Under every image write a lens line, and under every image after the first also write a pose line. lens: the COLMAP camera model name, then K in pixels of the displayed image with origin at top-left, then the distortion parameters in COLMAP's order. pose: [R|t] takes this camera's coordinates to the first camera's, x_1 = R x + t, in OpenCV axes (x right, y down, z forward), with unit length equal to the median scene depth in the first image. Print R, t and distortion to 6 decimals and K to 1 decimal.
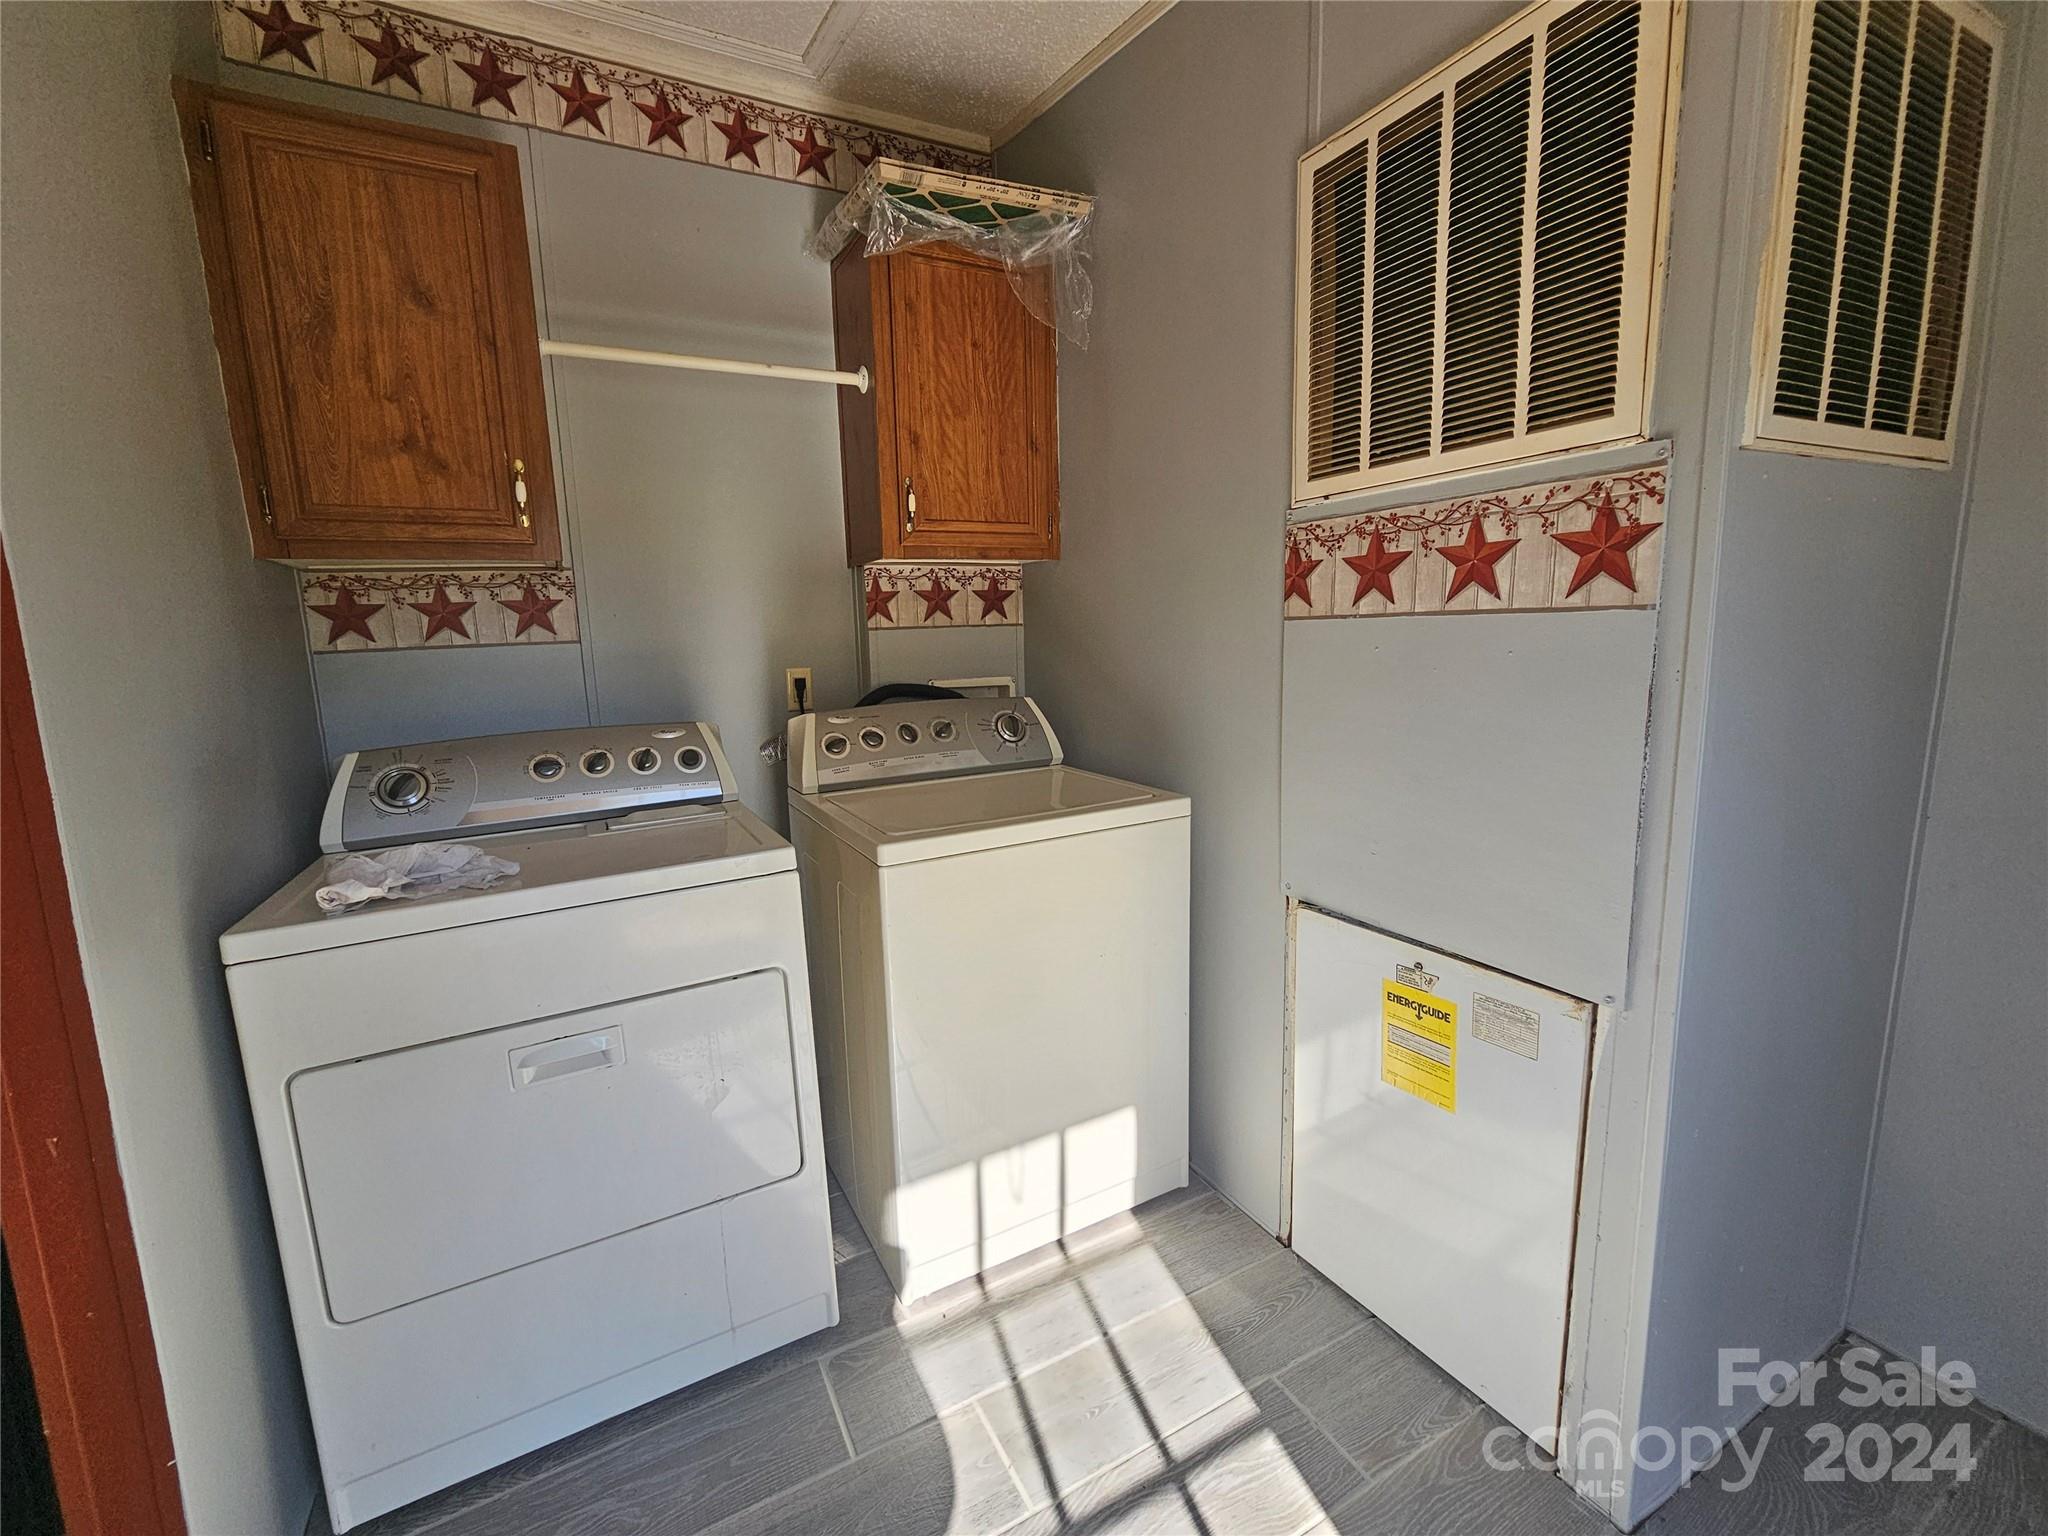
lens RADIAL K [[846.5, 0, 1012.6], [0, 846.5, 761.8], [0, 0, 1]] dist [-0.002280, 0.000217]
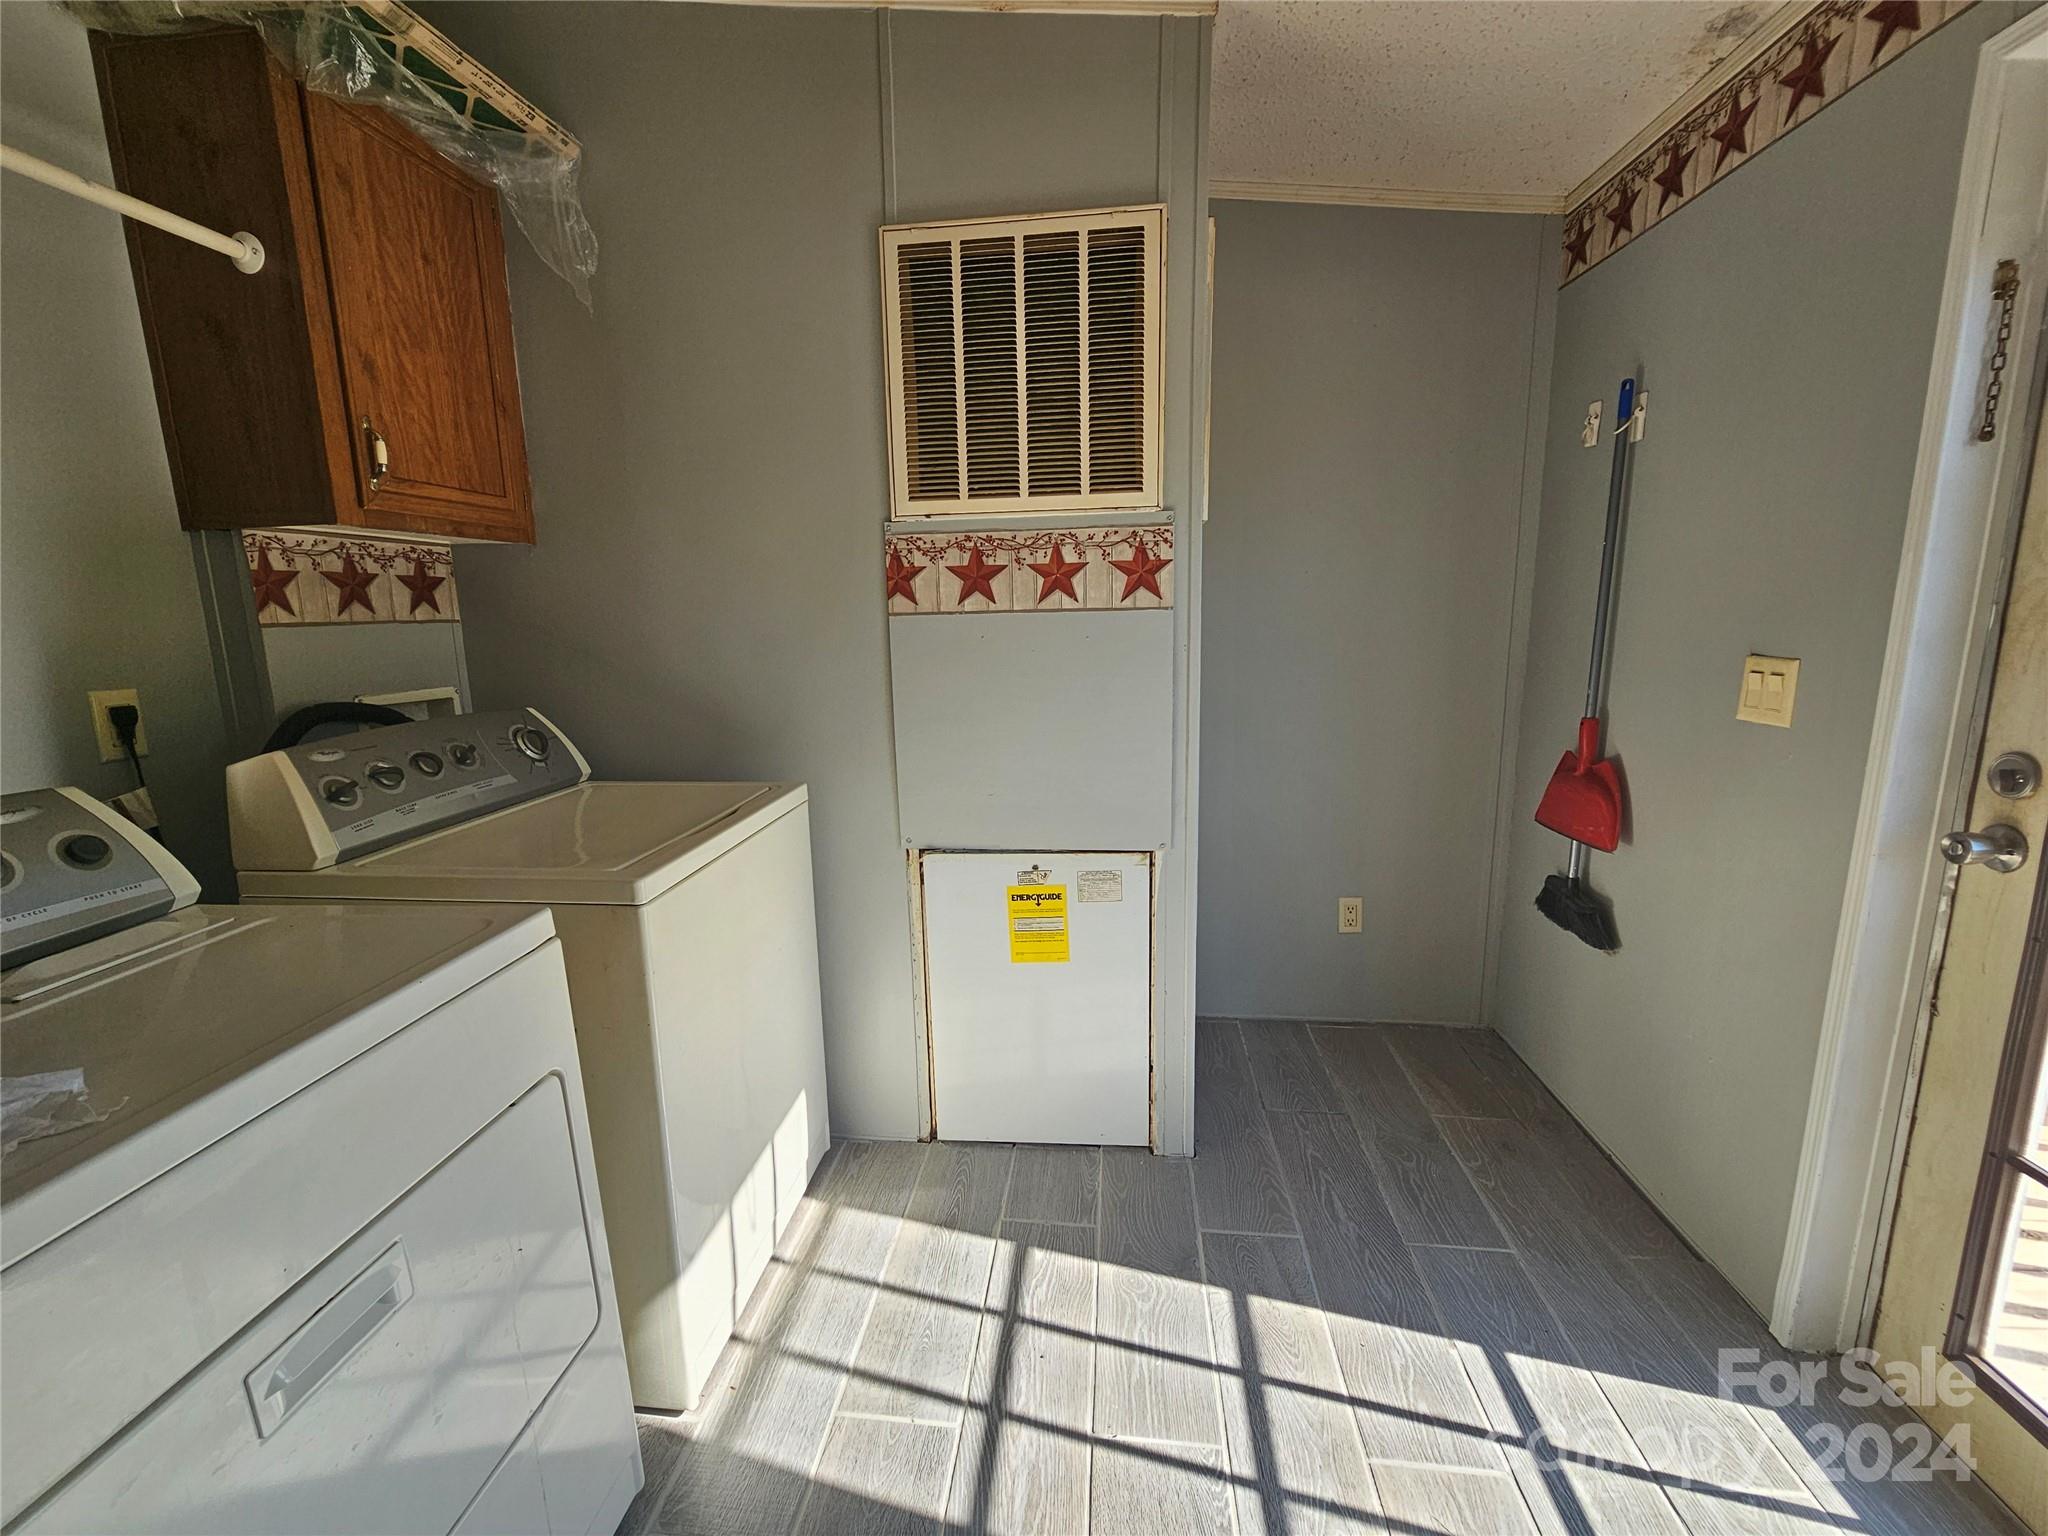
lens RADIAL K [[846.5, 0, 1016.4], [0, 846.5, 762.1], [0, 0, 1]] dist [-0.002280, 0.000217]
pose [[0.564832, -0.129195, 0.815030, -0.611363], [0.134024, 0.988917, 0.063877, -0.019345], [-0.814250, 0.073154, 0.575887, 0.210316]]
